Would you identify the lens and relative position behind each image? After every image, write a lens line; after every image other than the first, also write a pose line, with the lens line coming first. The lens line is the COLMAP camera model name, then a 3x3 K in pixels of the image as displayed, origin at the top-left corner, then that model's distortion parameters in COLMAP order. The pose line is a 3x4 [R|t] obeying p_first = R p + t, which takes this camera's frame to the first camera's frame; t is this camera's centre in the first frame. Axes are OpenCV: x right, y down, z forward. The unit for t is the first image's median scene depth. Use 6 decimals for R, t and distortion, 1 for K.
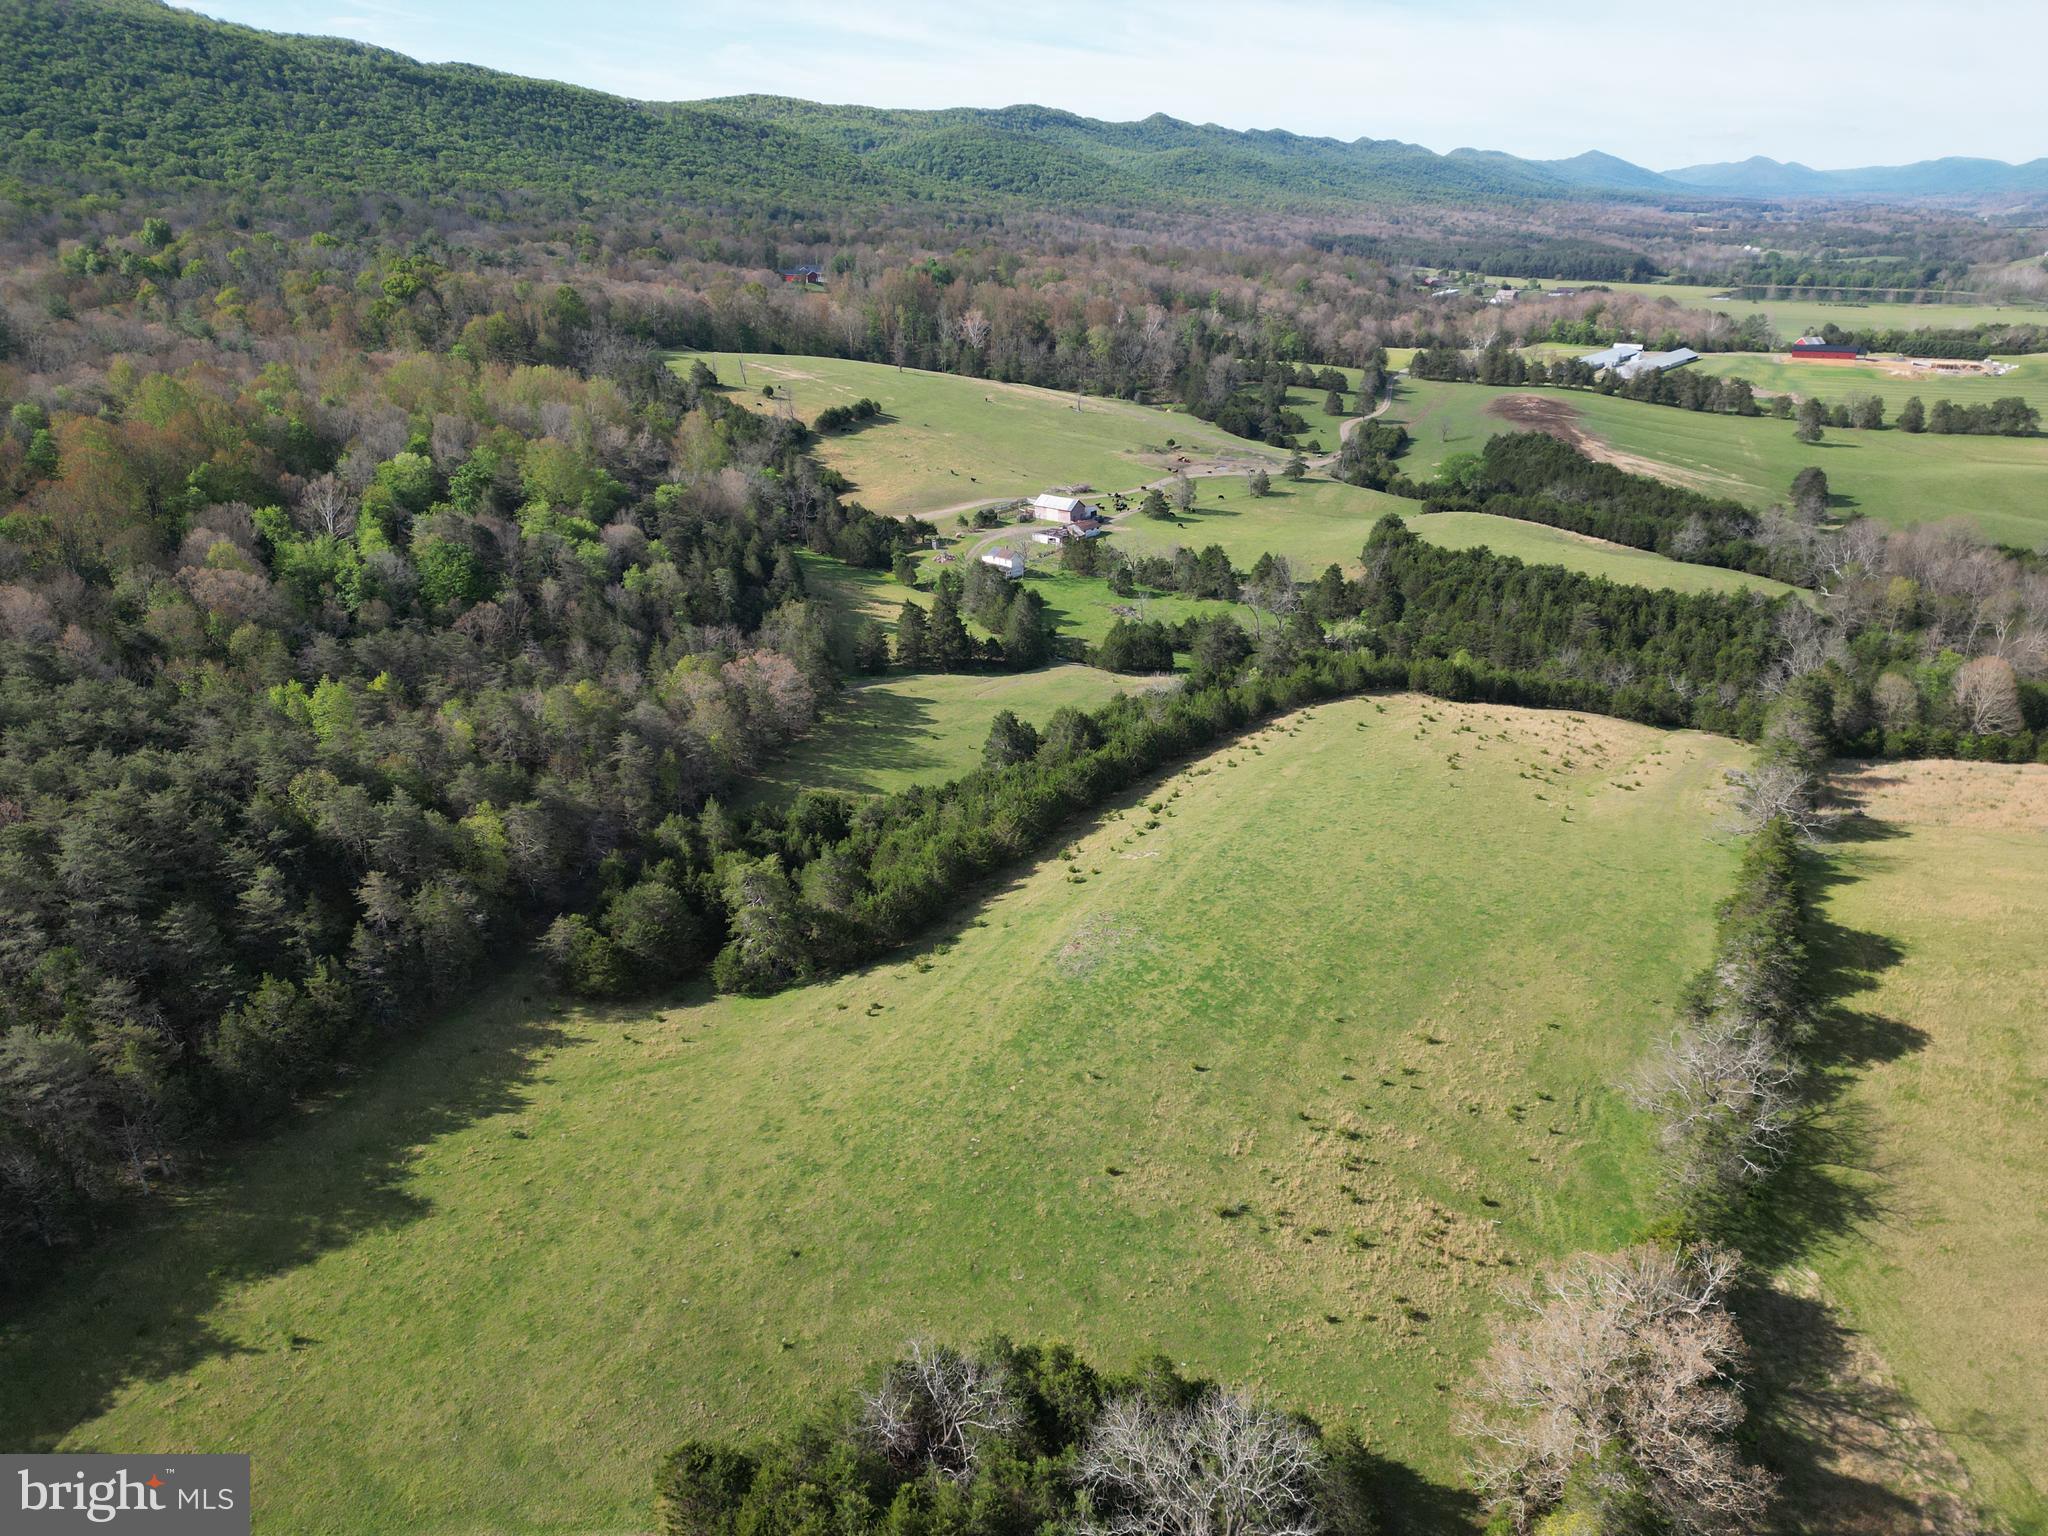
lens RADIAL K [[1406.9, 0, 1020.9], [0, 1406.9, 769.7], [0, 0, 1]] dist [0.087939, -0.086438]
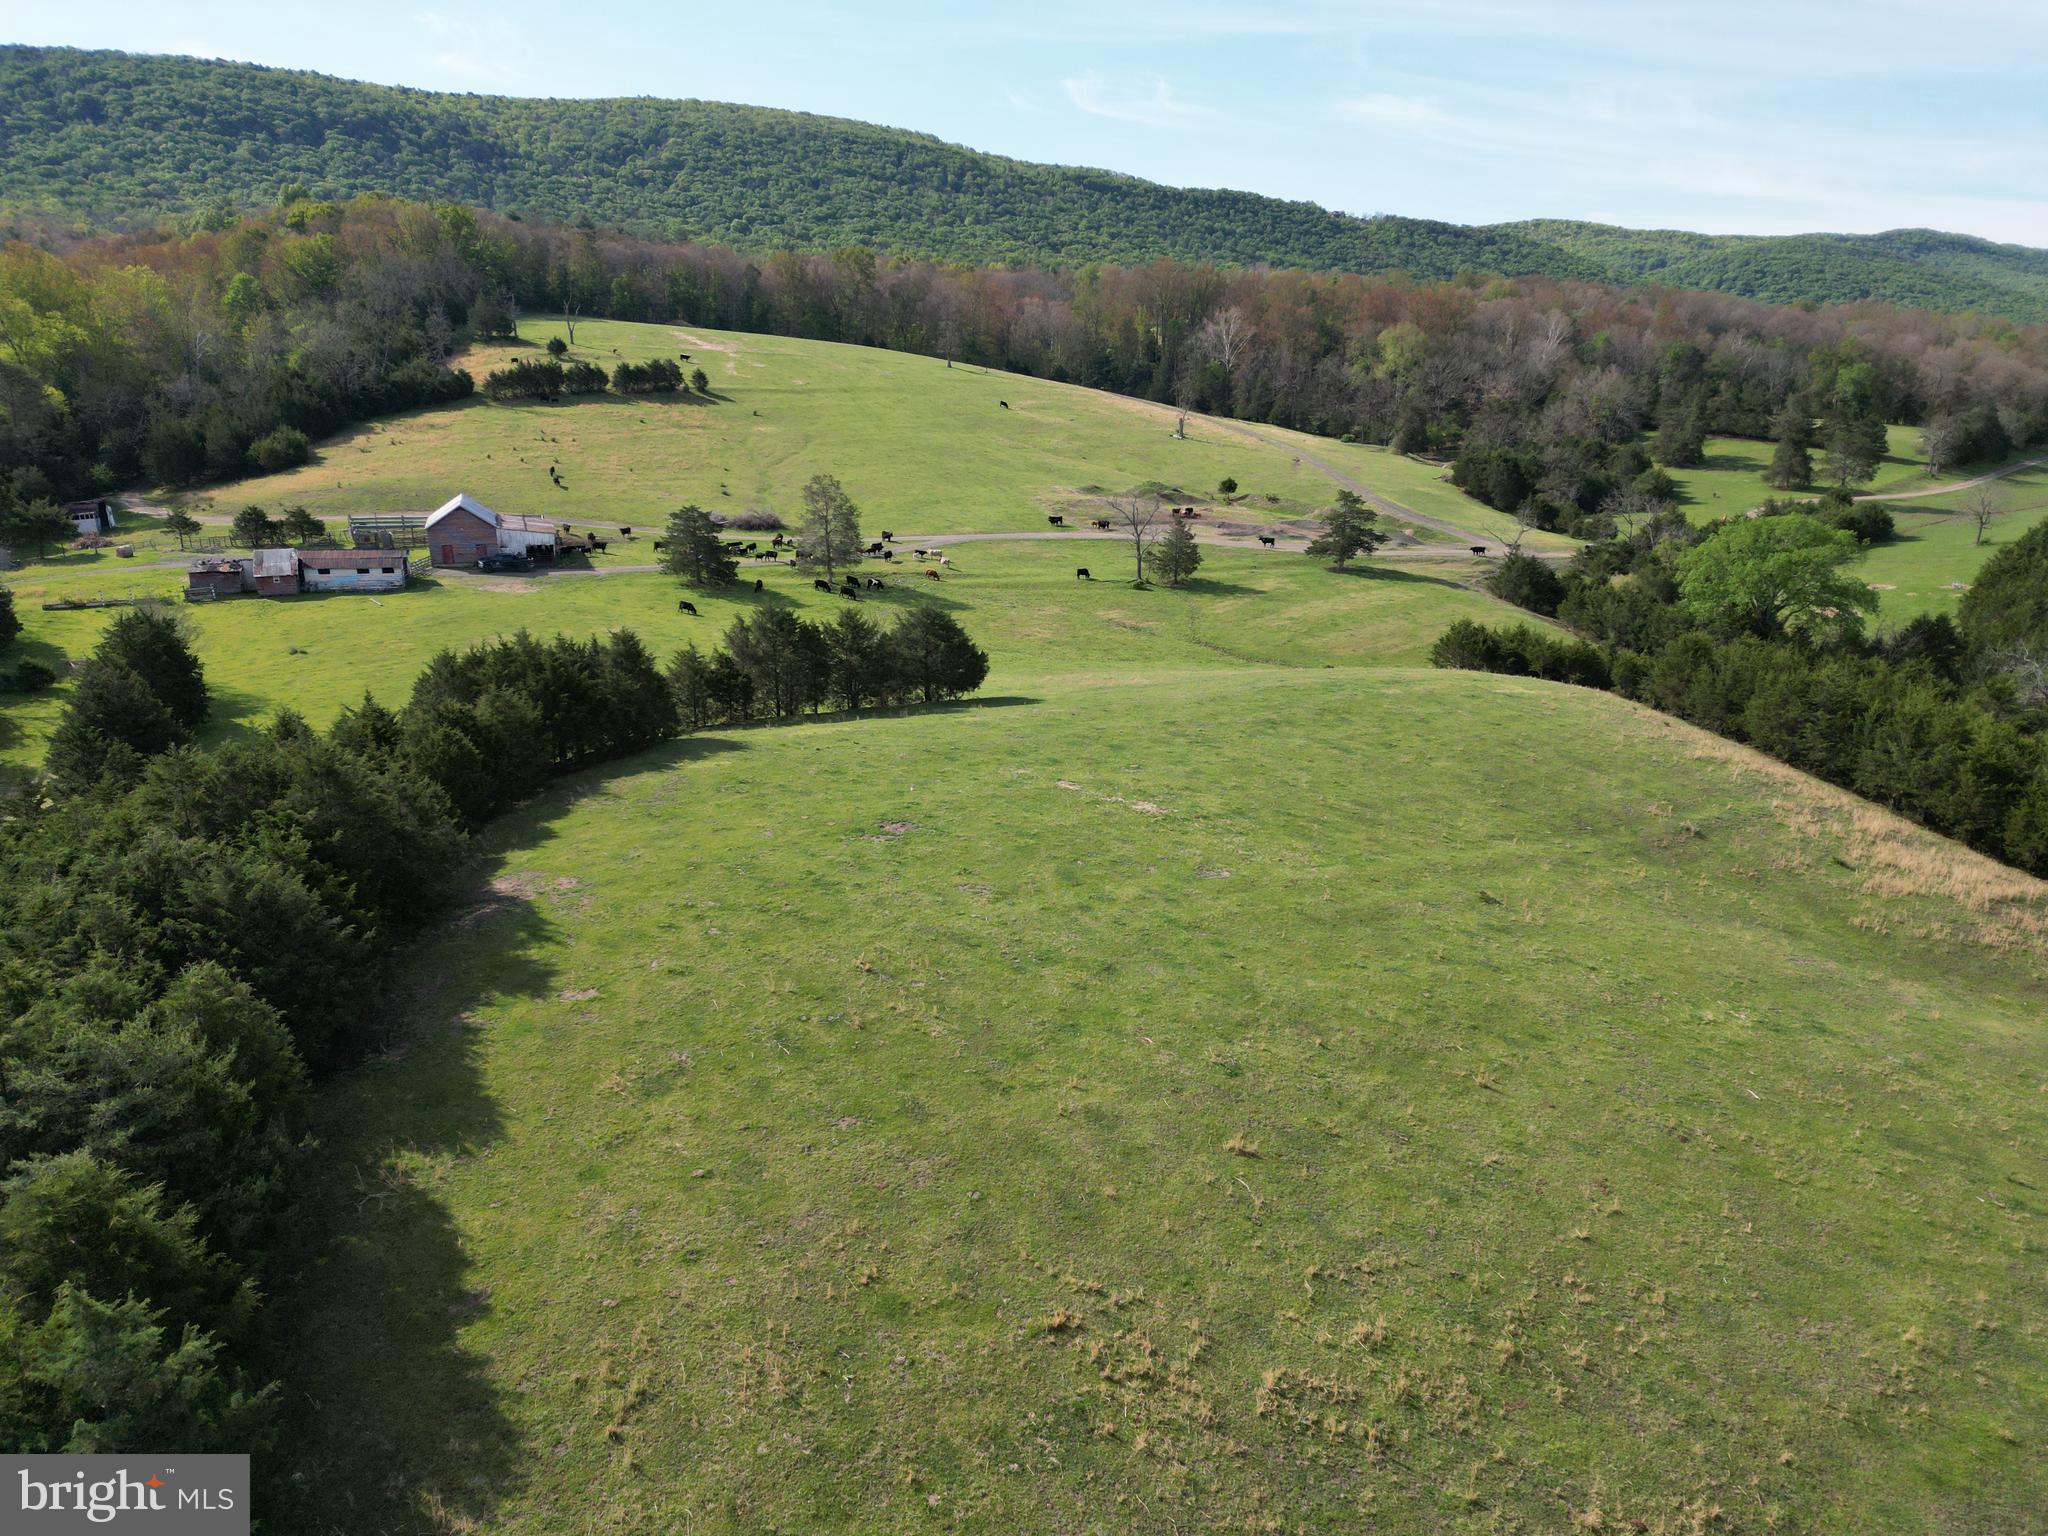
lens RADIAL K [[1406.9, 0, 1020.9], [0, 1406.9, 769.7], [0, 0, 1]] dist [0.087939, -0.086438]
pose [[0.851895, 0.159042, -0.498979, 0.368488], [-0.207488, 0.977304, -0.042739, -0.135677], [0.480857, 0.139941, 0.865560, 0.735632]]
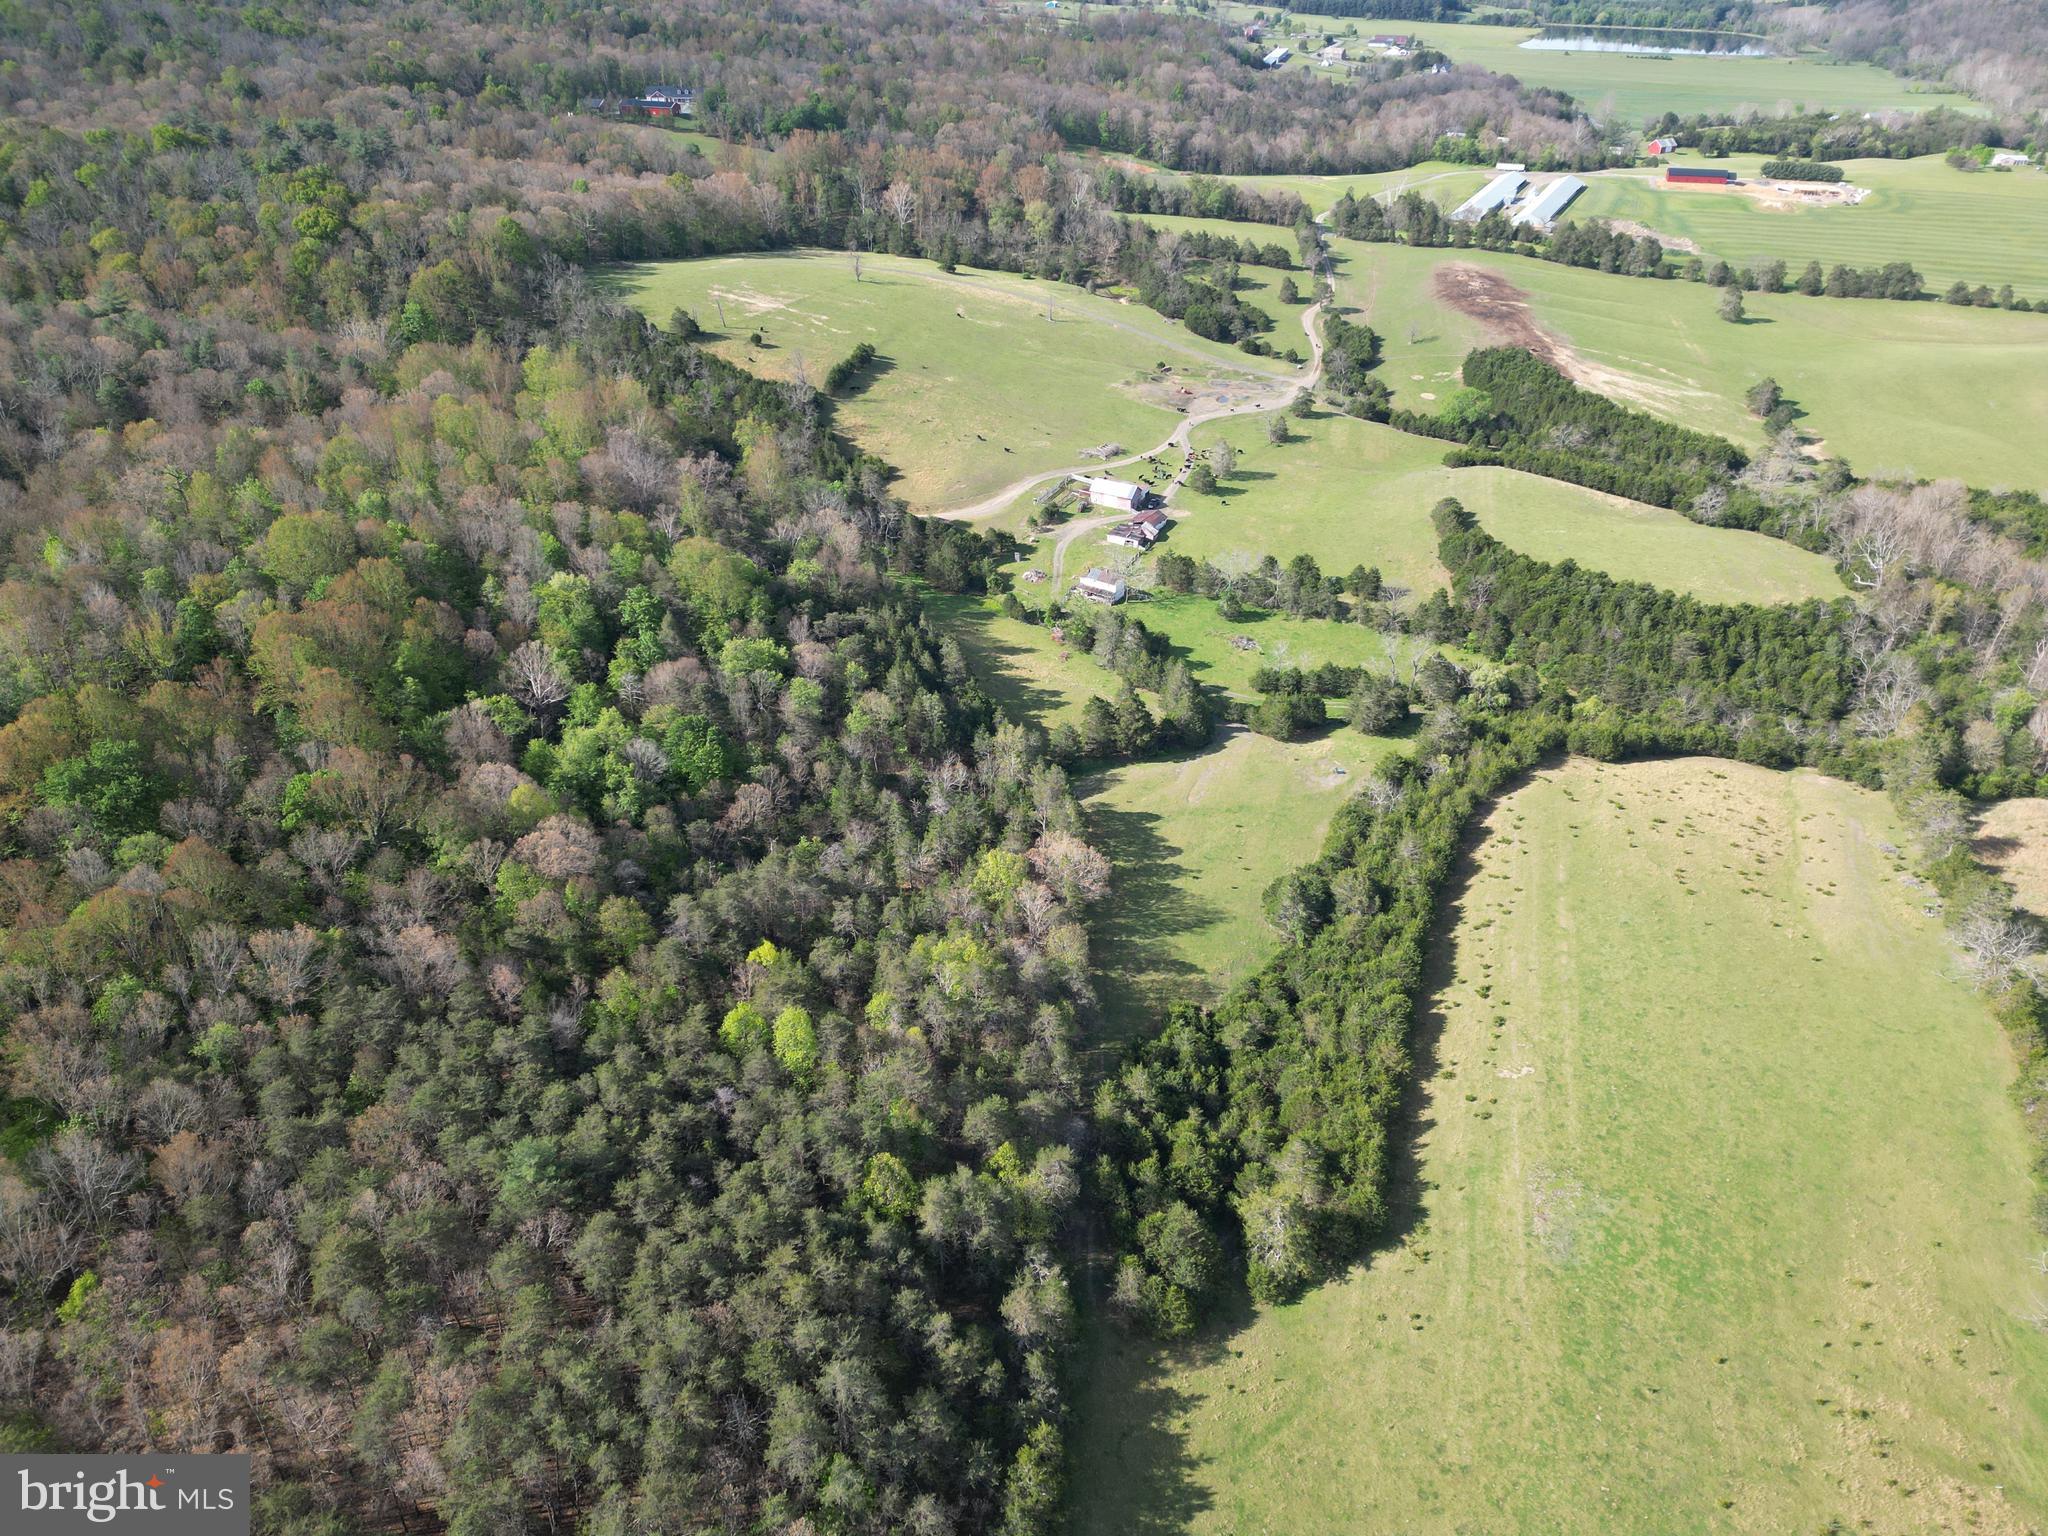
lens RADIAL K [[1399.3, 0, 1024.0], [0, 1399.3, 768.0], [0, 0, 1]] dist [0.077597, -0.074011]
pose [[0.986334, -0.089846, 0.138106, -0.191092], [0.063568, 0.980849, 0.184103, -0.179096], [-0.152002, -0.172808, 0.973156, 0.001220]]
